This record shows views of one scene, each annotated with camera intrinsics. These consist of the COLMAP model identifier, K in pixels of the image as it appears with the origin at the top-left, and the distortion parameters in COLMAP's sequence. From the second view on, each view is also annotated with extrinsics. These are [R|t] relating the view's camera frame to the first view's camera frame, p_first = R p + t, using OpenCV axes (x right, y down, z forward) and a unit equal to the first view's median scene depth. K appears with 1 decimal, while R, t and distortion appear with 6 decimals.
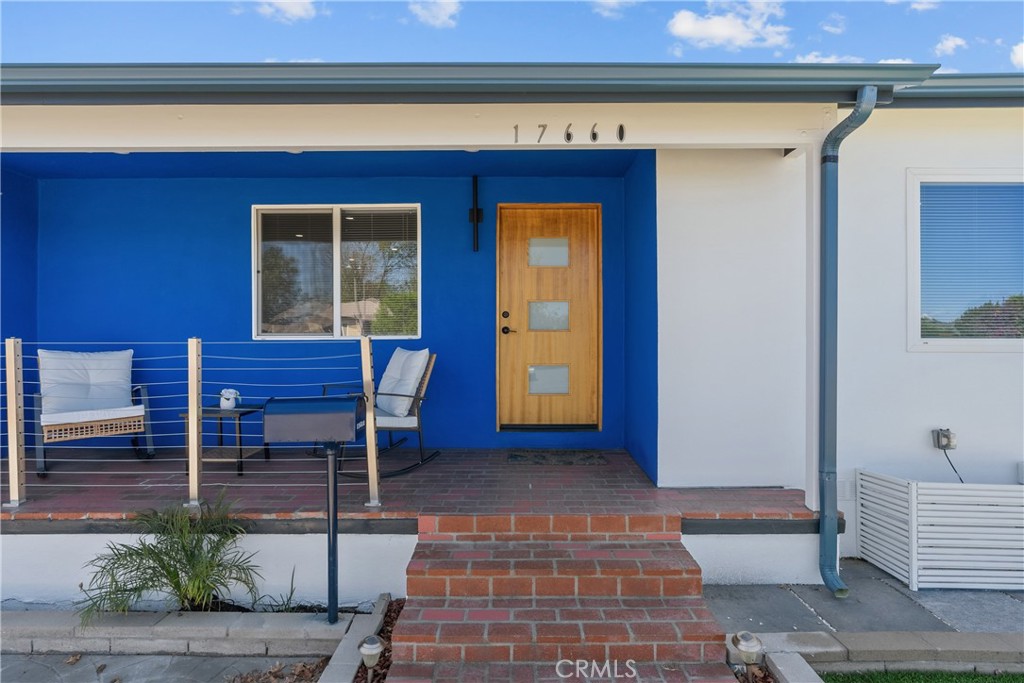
lens RADIAL K [[494.3, 0, 512.0], [0, 494.3, 341.5], [0, 0, 1]] dist [-0.010422, -0.000017]
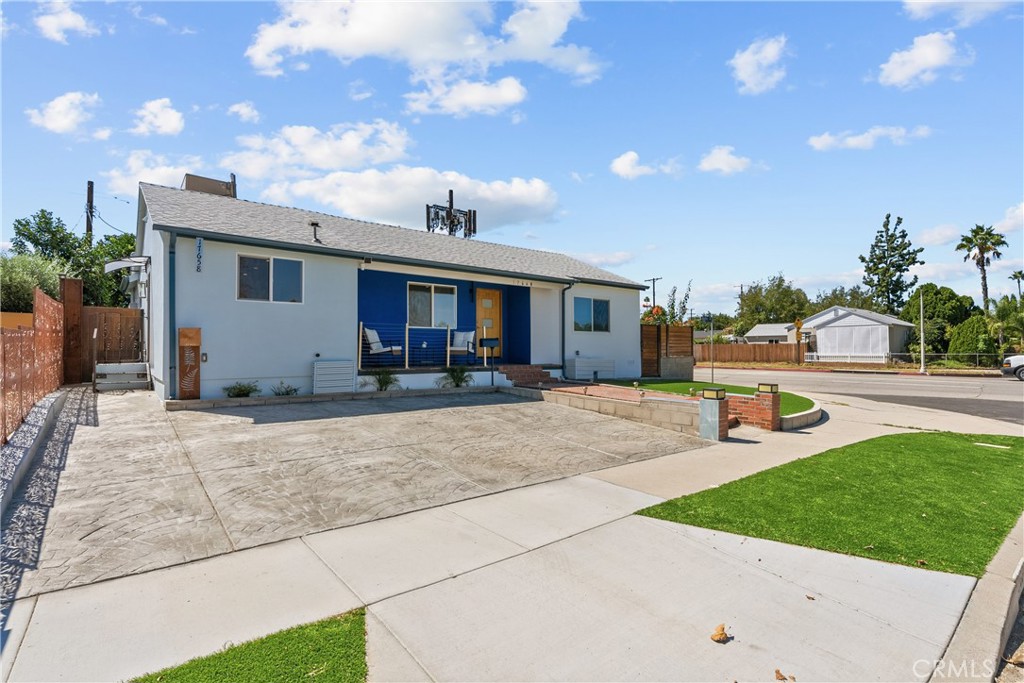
lens RADIAL K [[493.2, 0, 512.0], [0, 493.2, 341.5], [0, 0, 1]] dist [-0.001821, 0.000632]
pose [[0.777131, 0.014262, 0.629177, -2.283708], [0.003297, 0.999637, -0.026732, 0.194325], [-0.629330, 0.022849, 0.776802, -2.004553]]
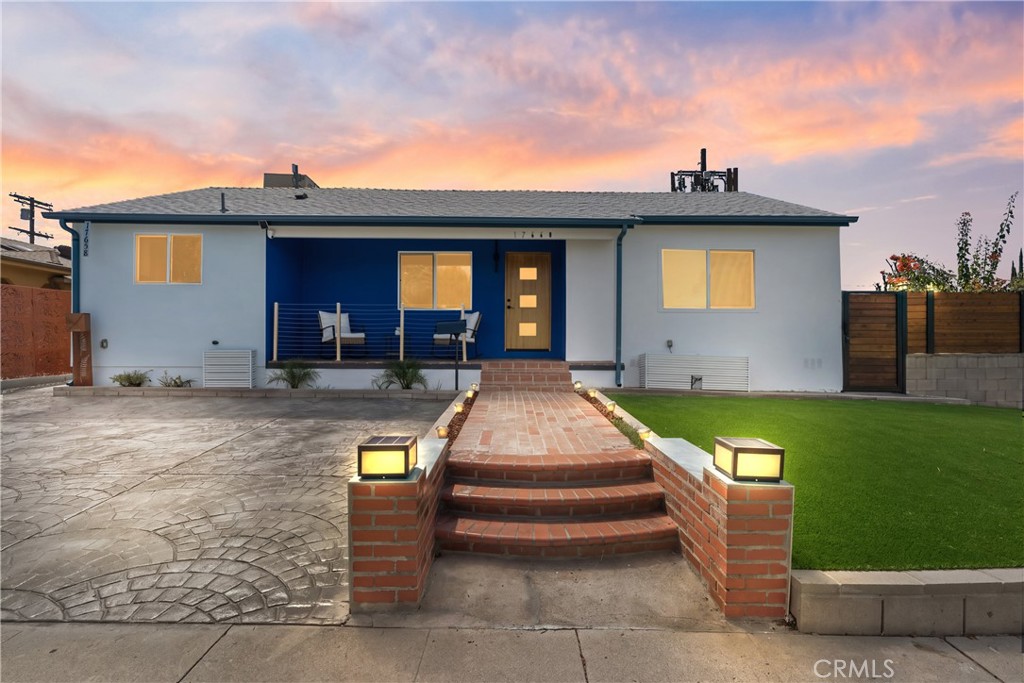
lens RADIAL K [[493.2, 0, 512.0], [0, 493.2, 341.5], [0, 0, 1]] dist [-0.001821, 0.000632]
pose [[0.999876, 0.008224, 0.013457, -0.034790], [-0.007994, 0.999823, -0.017005, 0.216155], [-0.013594, 0.016896, 0.999765, -1.569562]]
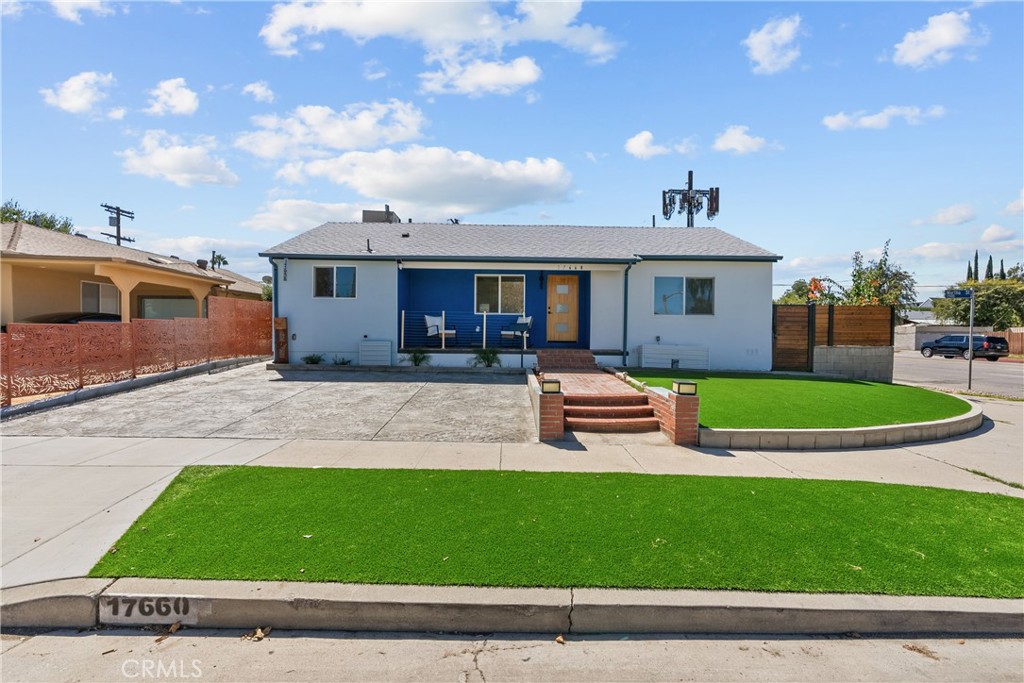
lens RADIAL K [[457.4, 0, 512.0], [0, 457.4, 341.5], [0, 0, 1]] dist [-0.002060, -0.000279]
pose [[0.999868, 0.013522, 0.008998, -0.360117], [-0.013595, 0.999875, 0.008130, 0.188443], [-0.008887, -0.008252, 0.999926, -2.595051]]
